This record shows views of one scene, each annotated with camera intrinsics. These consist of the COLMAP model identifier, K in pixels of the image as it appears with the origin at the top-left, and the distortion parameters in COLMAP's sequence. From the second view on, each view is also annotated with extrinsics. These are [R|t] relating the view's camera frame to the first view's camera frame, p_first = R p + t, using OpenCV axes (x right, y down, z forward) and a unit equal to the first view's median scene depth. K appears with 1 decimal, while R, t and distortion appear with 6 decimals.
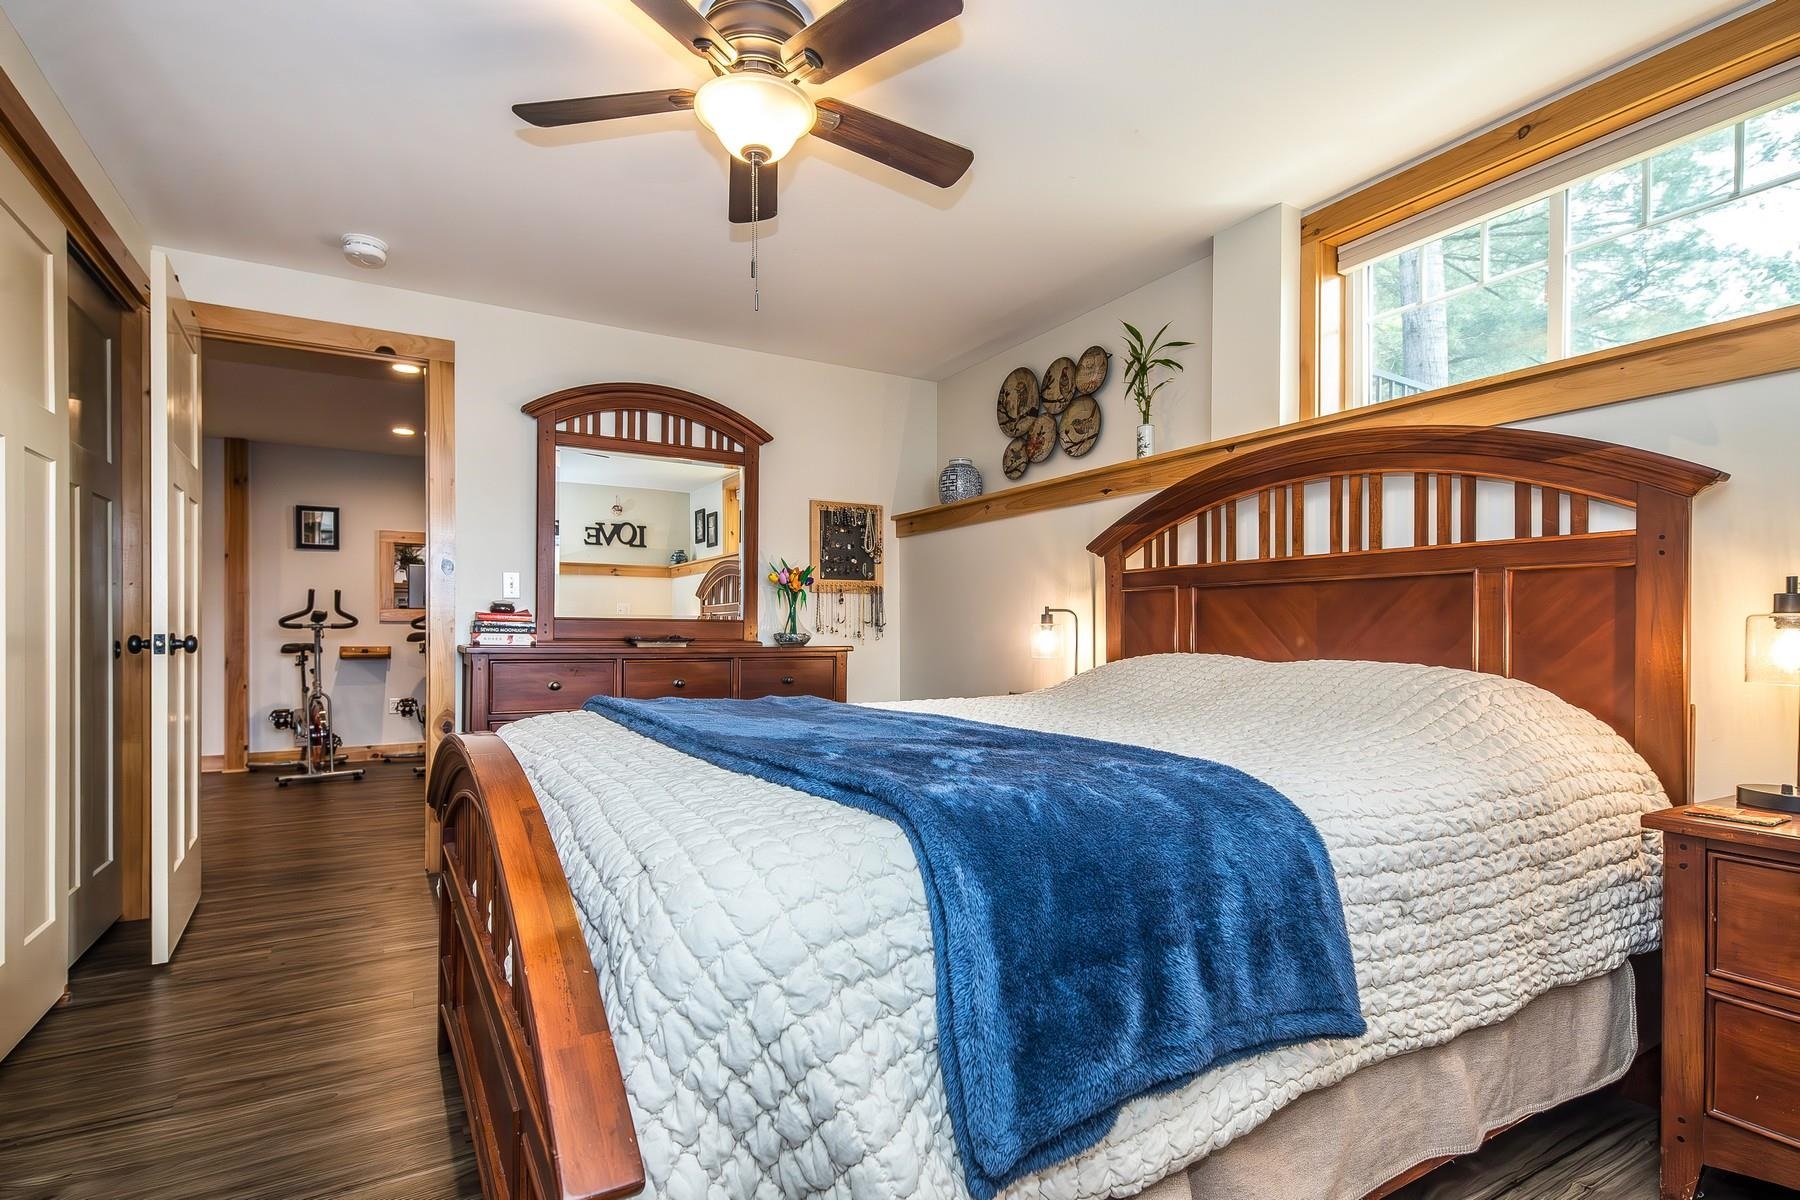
lens RADIAL K [[890.3, 0, 903.5], [0, 890.3, 610.6], [0, 0, 1]] dist [0.014482, -0.001428]
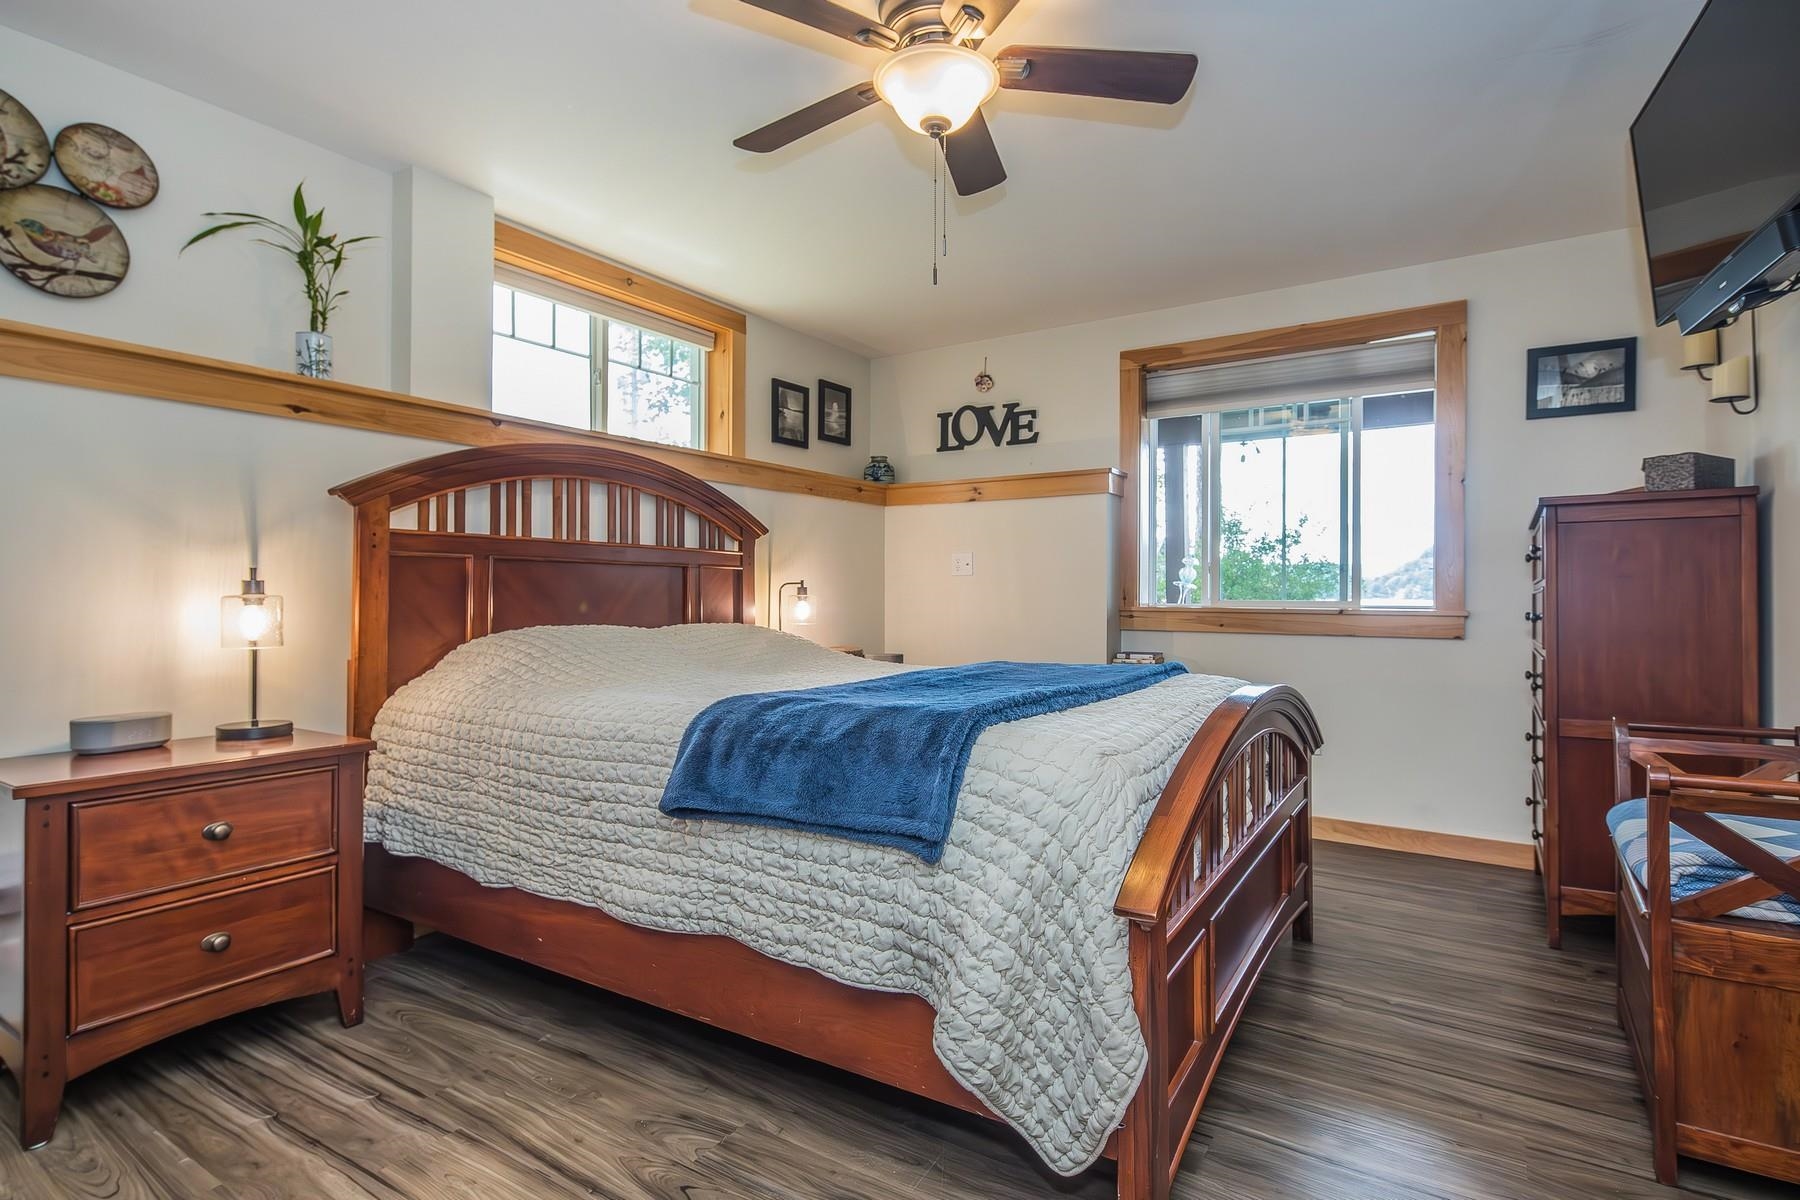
lens RADIAL K [[890.3, 0, 900.0], [0, 890.3, 604.5], [0, 0, 1]] dist [0.014482, -0.001428]
pose [[-0.460299, 0.003743, 0.887756, -0.731818], [-0.007712, 0.999937, -0.008215, 0.027374], [-0.887730, -0.010627, -0.460241, 1.060446]]
